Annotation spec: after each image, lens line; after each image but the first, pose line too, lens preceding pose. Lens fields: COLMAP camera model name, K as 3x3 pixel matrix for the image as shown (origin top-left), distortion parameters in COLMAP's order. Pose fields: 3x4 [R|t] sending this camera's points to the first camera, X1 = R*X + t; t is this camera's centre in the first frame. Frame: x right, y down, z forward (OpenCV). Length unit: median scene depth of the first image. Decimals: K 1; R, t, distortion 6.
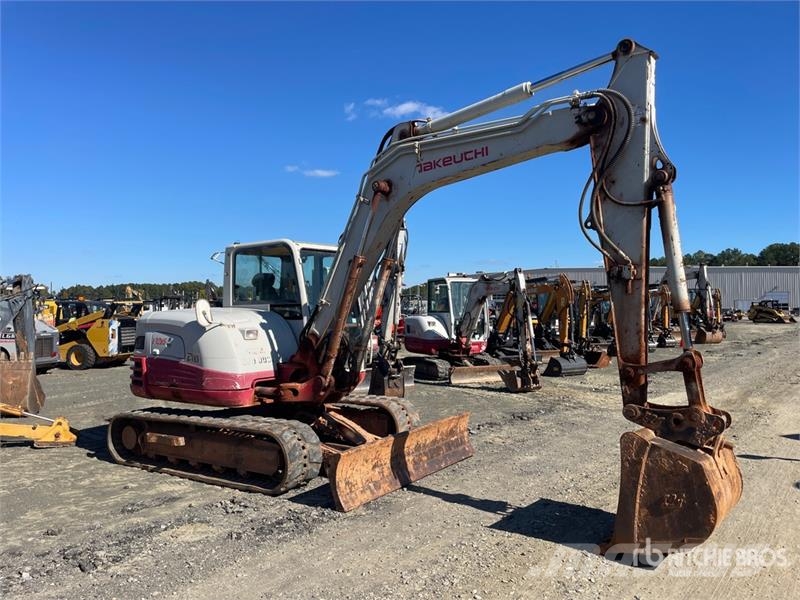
lens RADIAL K [[600.4, 0, 391.8], [0, 600.4, 295.7], [0, 0, 1]] dist [0.055837, -0.020365]
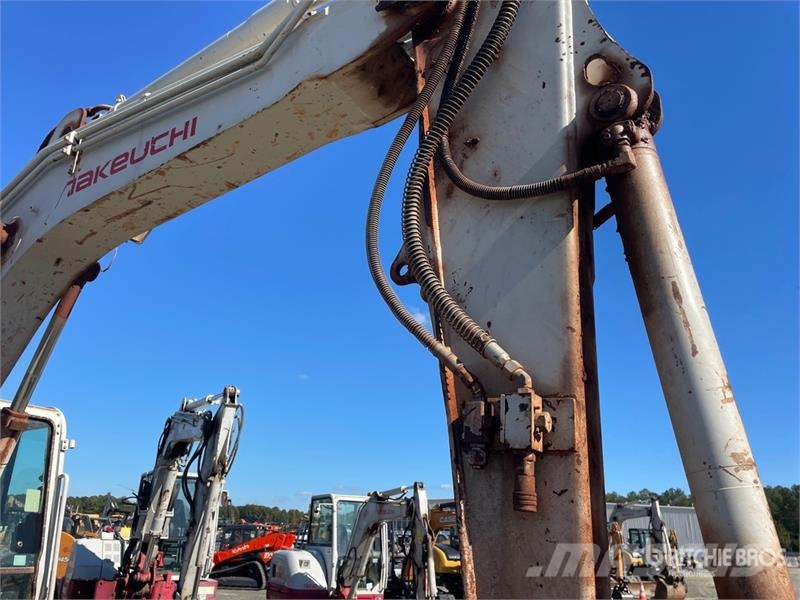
lens RADIAL K [[600.1, 0, 407.7], [0, 600.1, 290.3], [0, 0, 1]] dist [0.092639, -0.124228]
pose [[0.991982, 0.083747, 0.094647, 0.201392], [-0.044246, 0.931659, -0.360629, 0.001950], [-0.118380, 0.353550, 0.927895, 0.480671]]
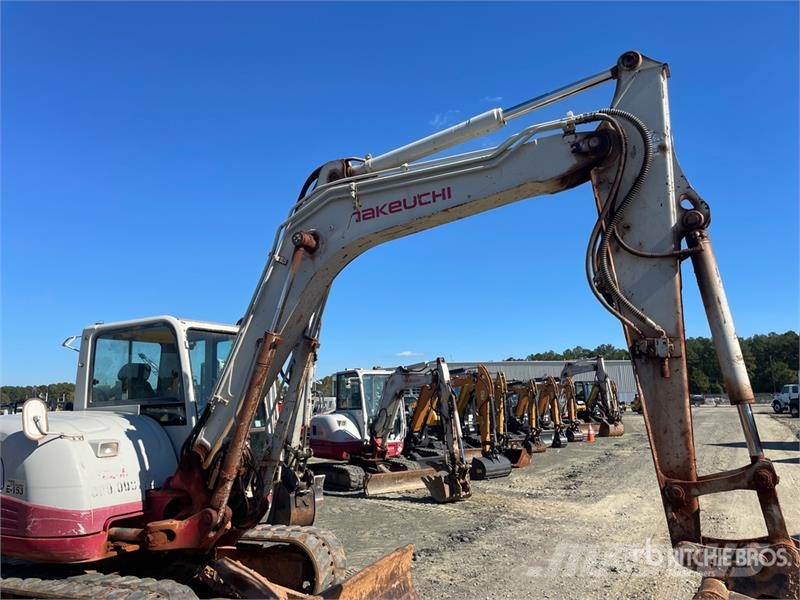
lens RADIAL K [[600.1, 0, 392.5], [0, 600.1, 294.4], [0, 0, 1]] dist [0.092639, -0.124228]
pose [[0.985009, 0.010557, 0.172180, -0.031694], [0.017242, 0.987102, -0.159164, 0.005159], [-0.171640, 0.159747, 0.972122, 0.219445]]
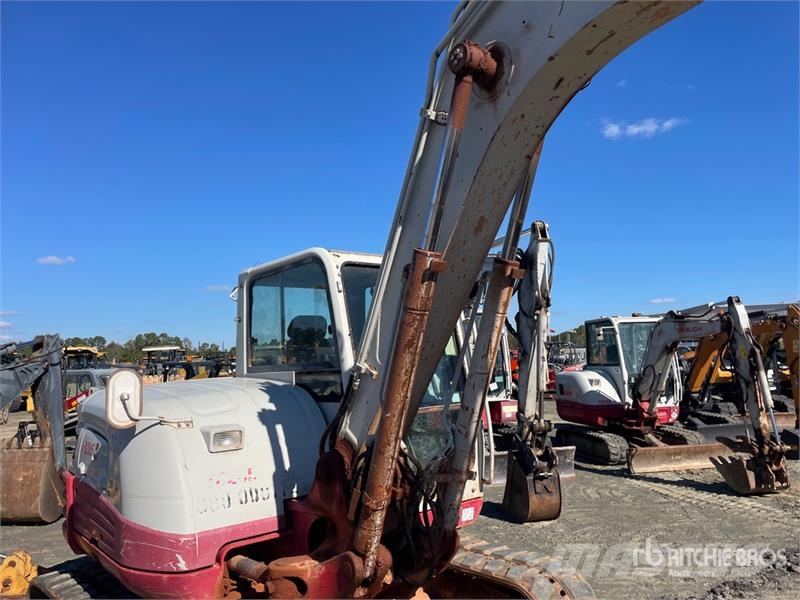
lens RADIAL K [[600.1, 0, 408.7], [0, 600.1, 301.4], [0, 0, 1]] dist [0.092639, -0.124228]
pose [[0.976570, -0.047812, -0.209819, 0.012758], [0.032466, 0.996580, -0.075989, -0.004163], [0.212735, 0.067397, 0.974783, 0.526332]]
